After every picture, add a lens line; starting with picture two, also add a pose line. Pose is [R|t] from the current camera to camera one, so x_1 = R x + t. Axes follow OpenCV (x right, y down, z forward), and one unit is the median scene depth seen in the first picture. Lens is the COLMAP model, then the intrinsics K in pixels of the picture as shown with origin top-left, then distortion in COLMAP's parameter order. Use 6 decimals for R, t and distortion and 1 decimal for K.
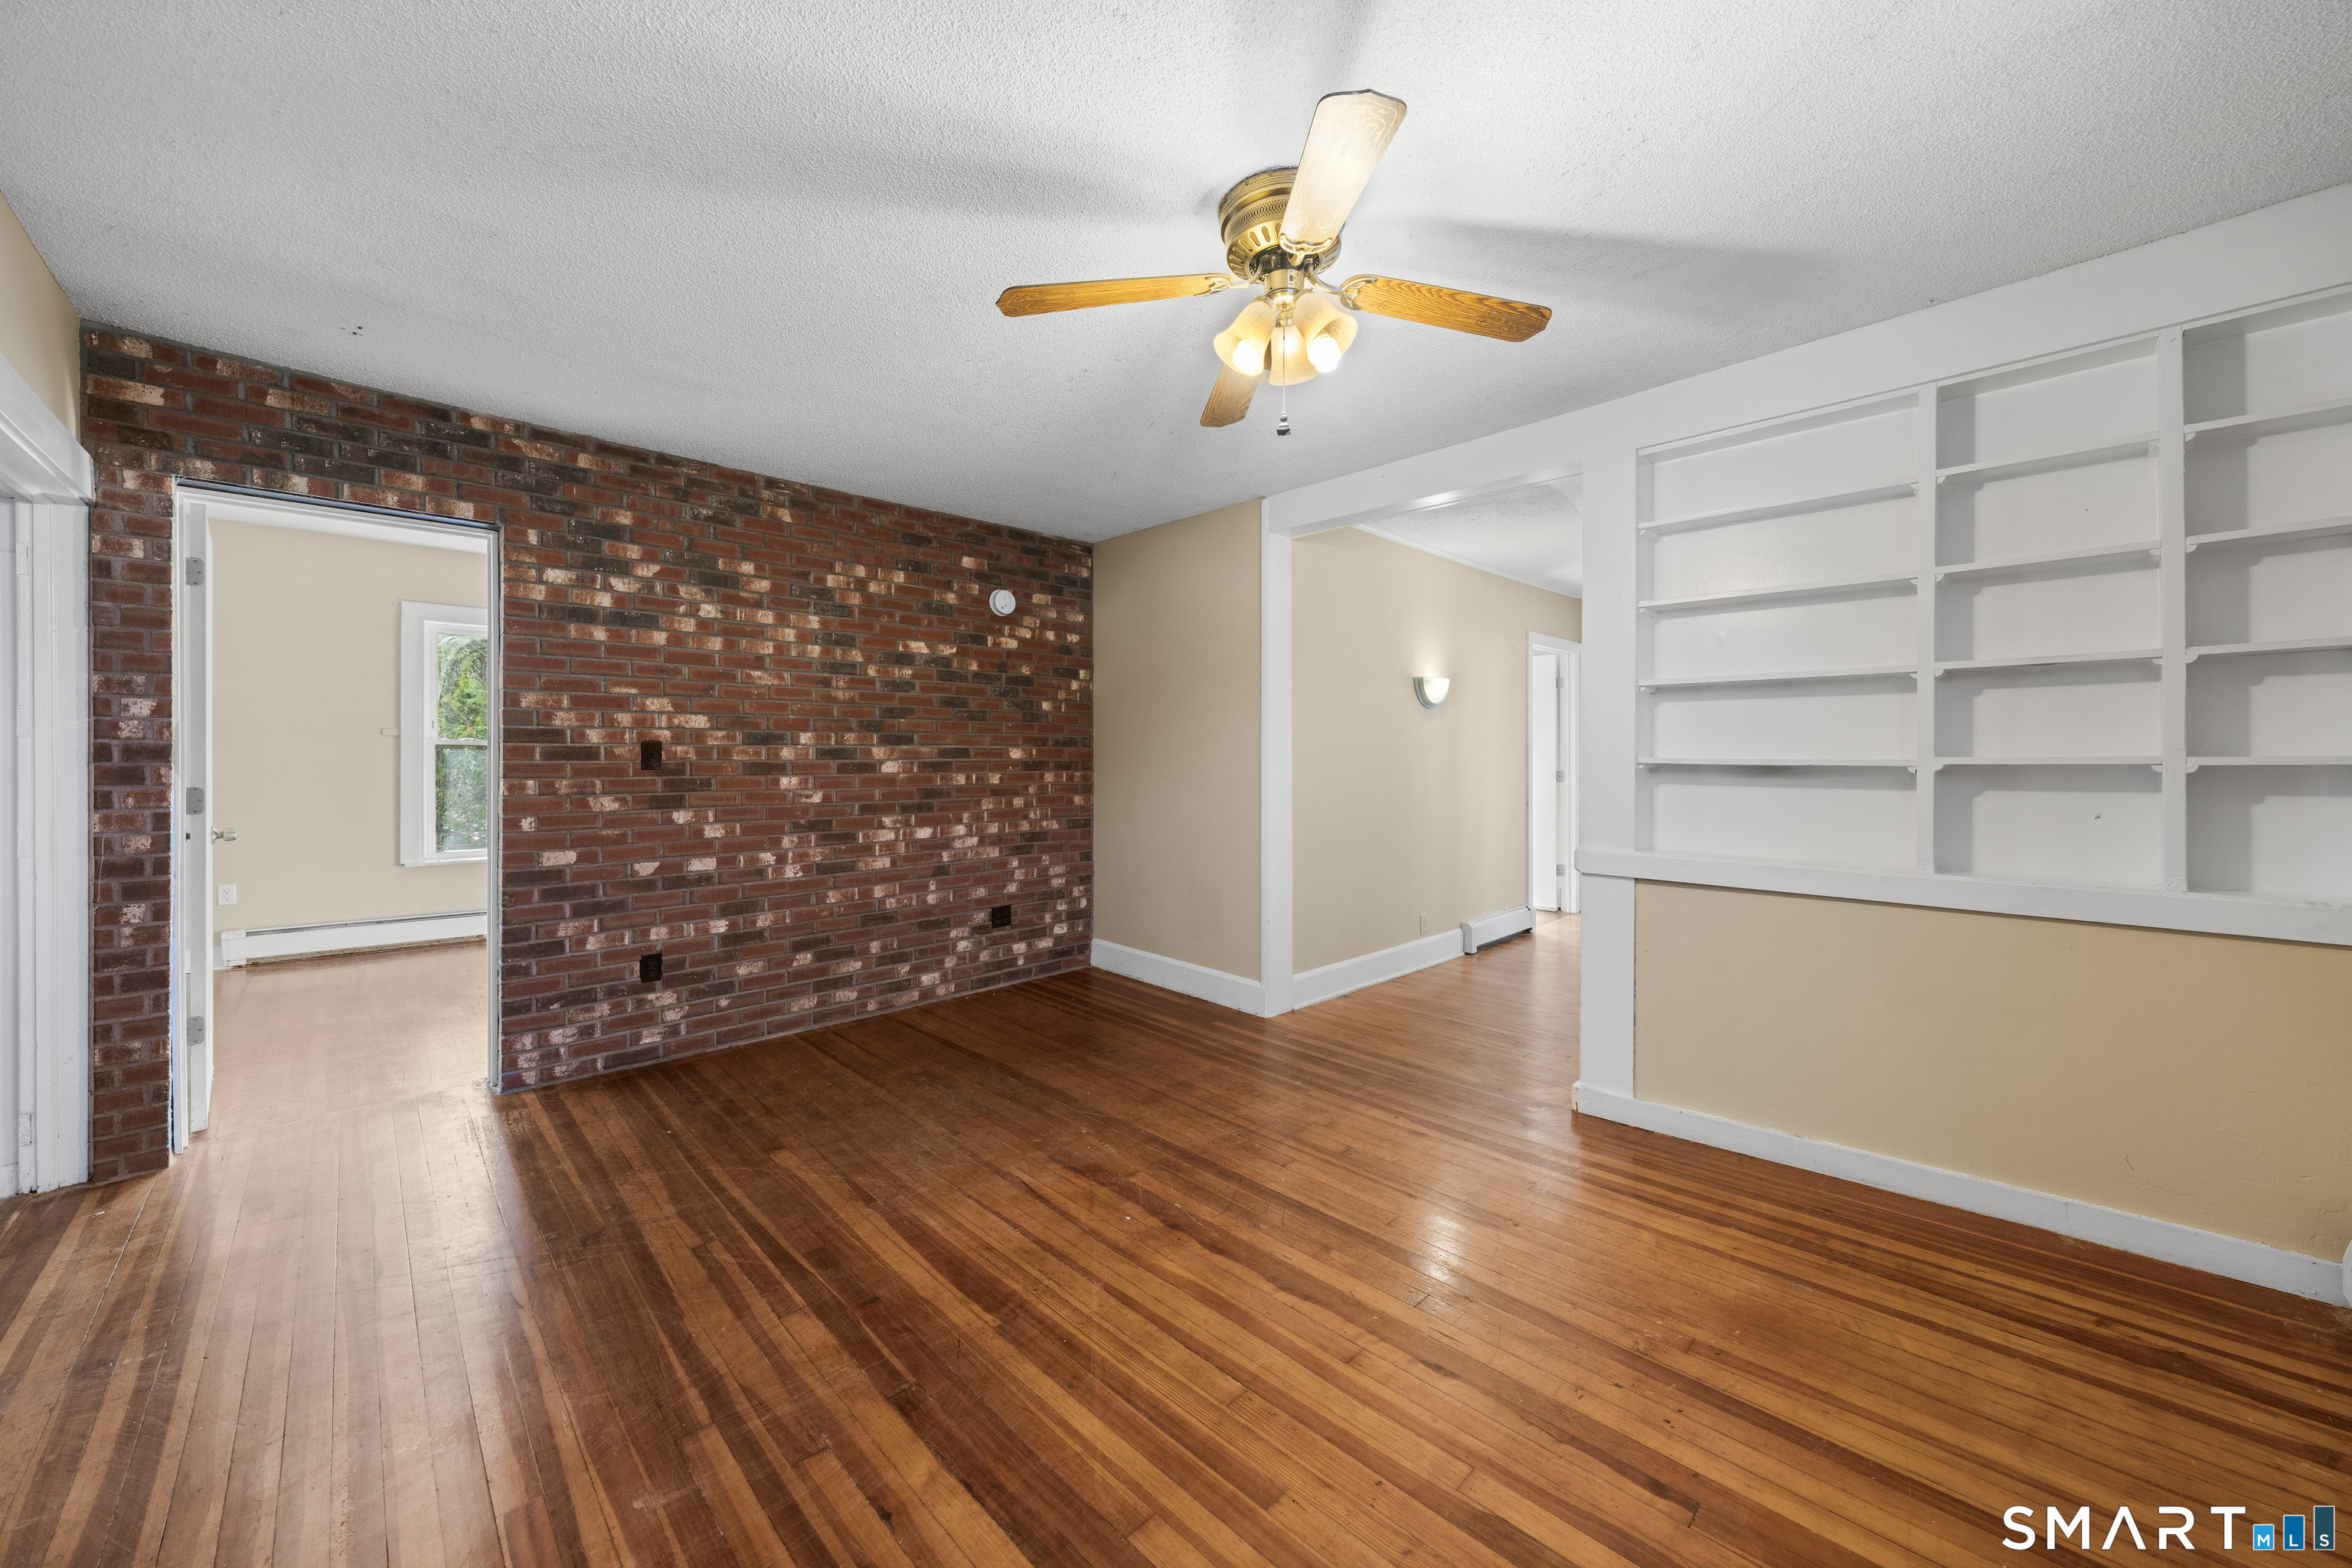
lens RADIAL K [[843.2, 0, 1168.8], [0, 843.2, 765.0], [0, 0, 1]] dist [-0.001124, 0.000154]
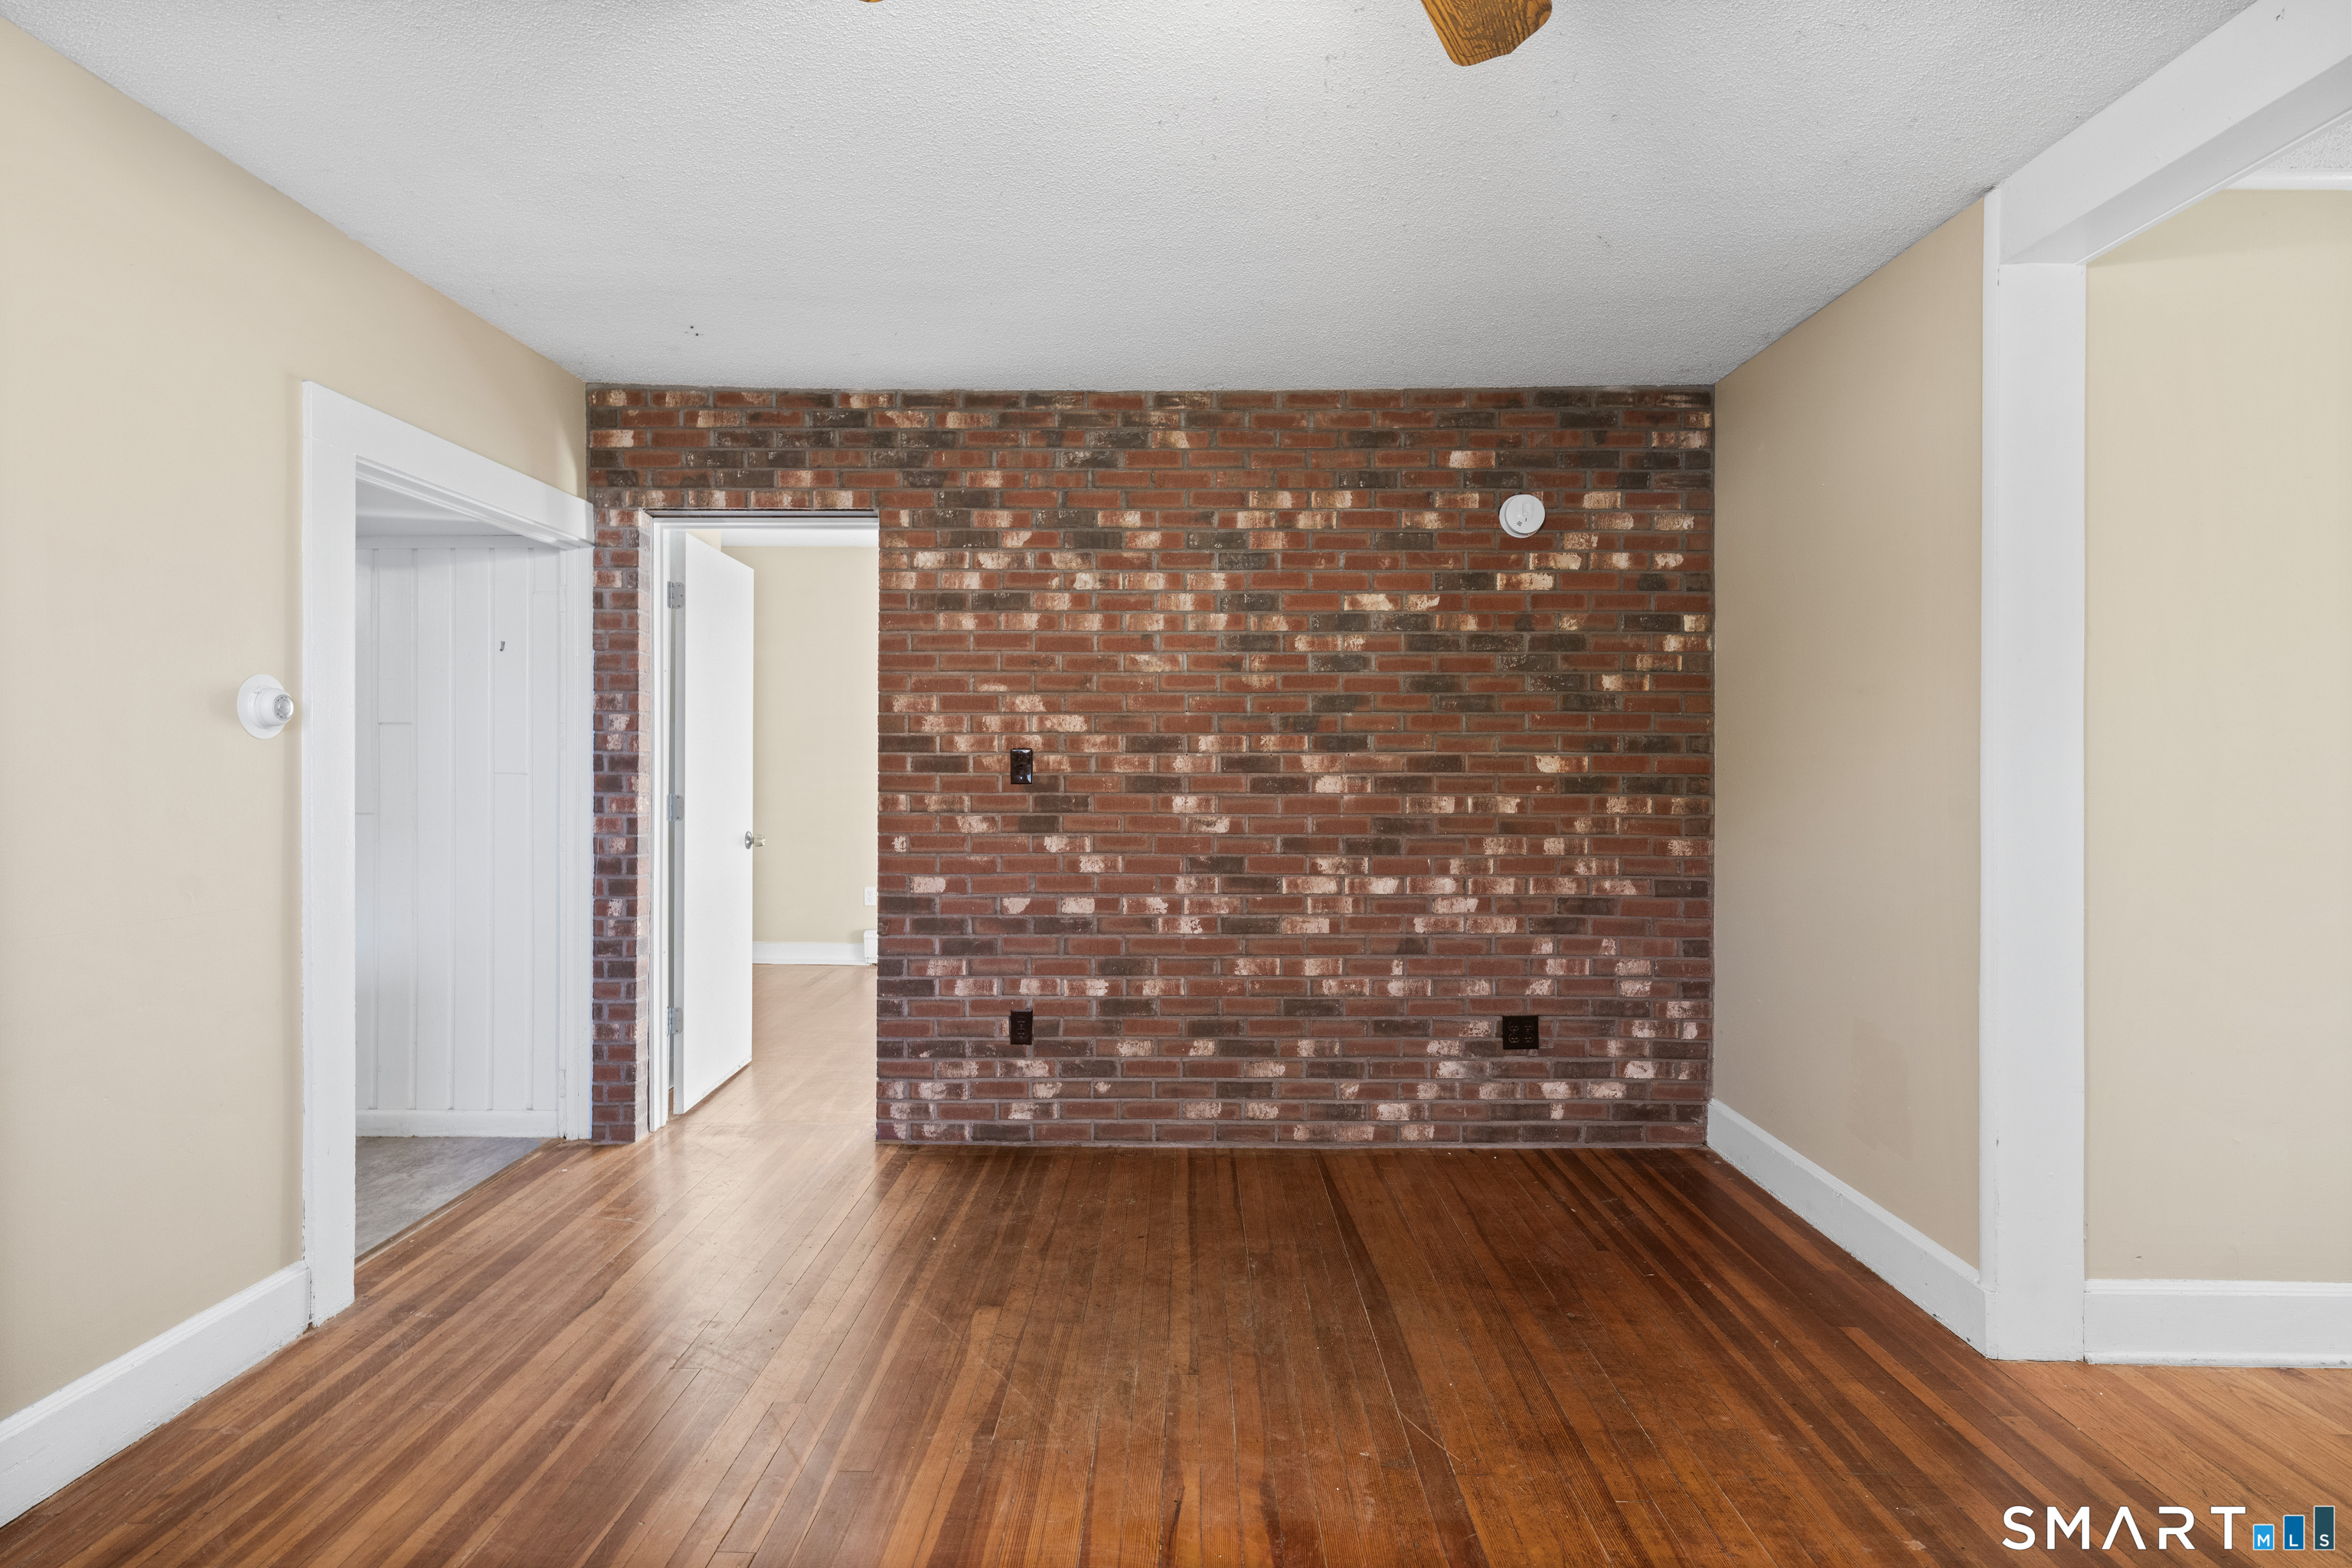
lens RADIAL K [[1155.3, 0, 1186.0], [0, 1155.3, 778.9], [0, 0, 1]] dist [0.006226, -0.000064]
pose [[0.719415, 0.007599, -0.694539, 0.285575], [-0.009996, 0.999950, 0.000587, -0.001659], [0.694509, 0.006520, 0.719455, 0.321369]]
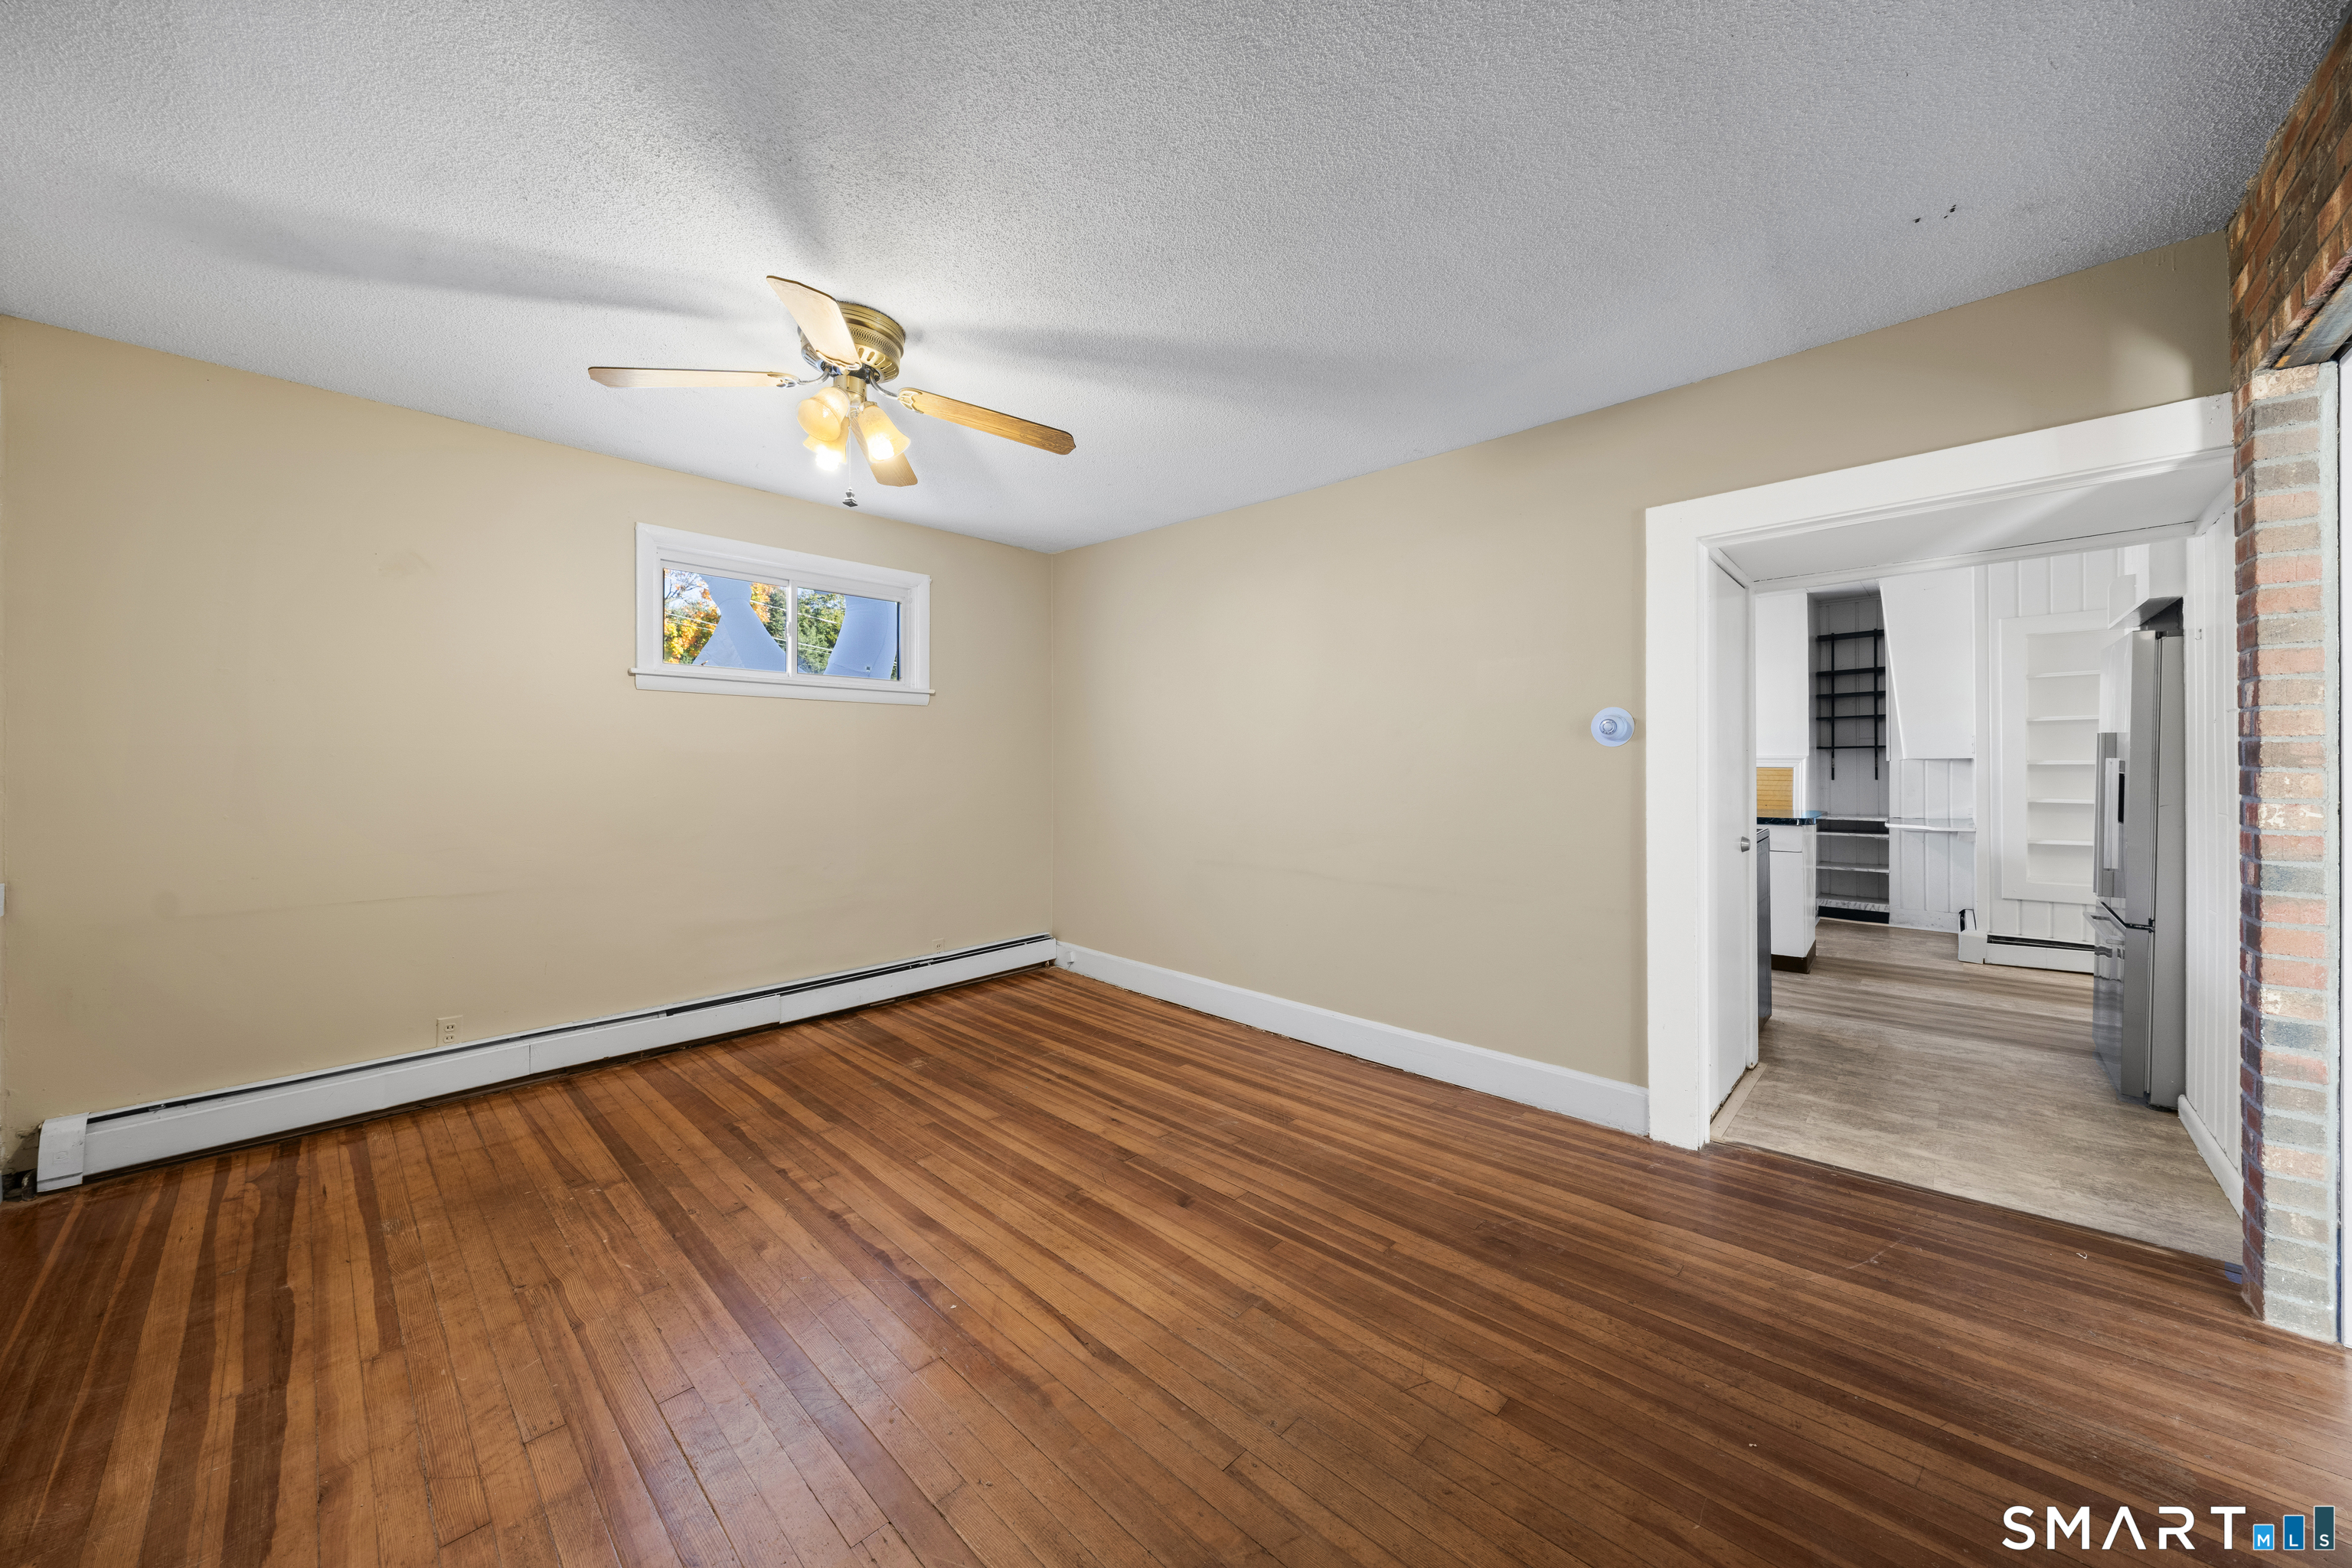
lens RADIAL K [[825.1, 0, 1177.7], [0, 825.1, 763.3], [0, 0, 1]] dist [-0.002571, 0.000227]
pose [[-0.998801, 0.003650, -0.048825, -0.166326], [0.003381, 0.999979, 0.005586, -0.010187], [0.048844, 0.005414, -0.998792, 1.292367]]
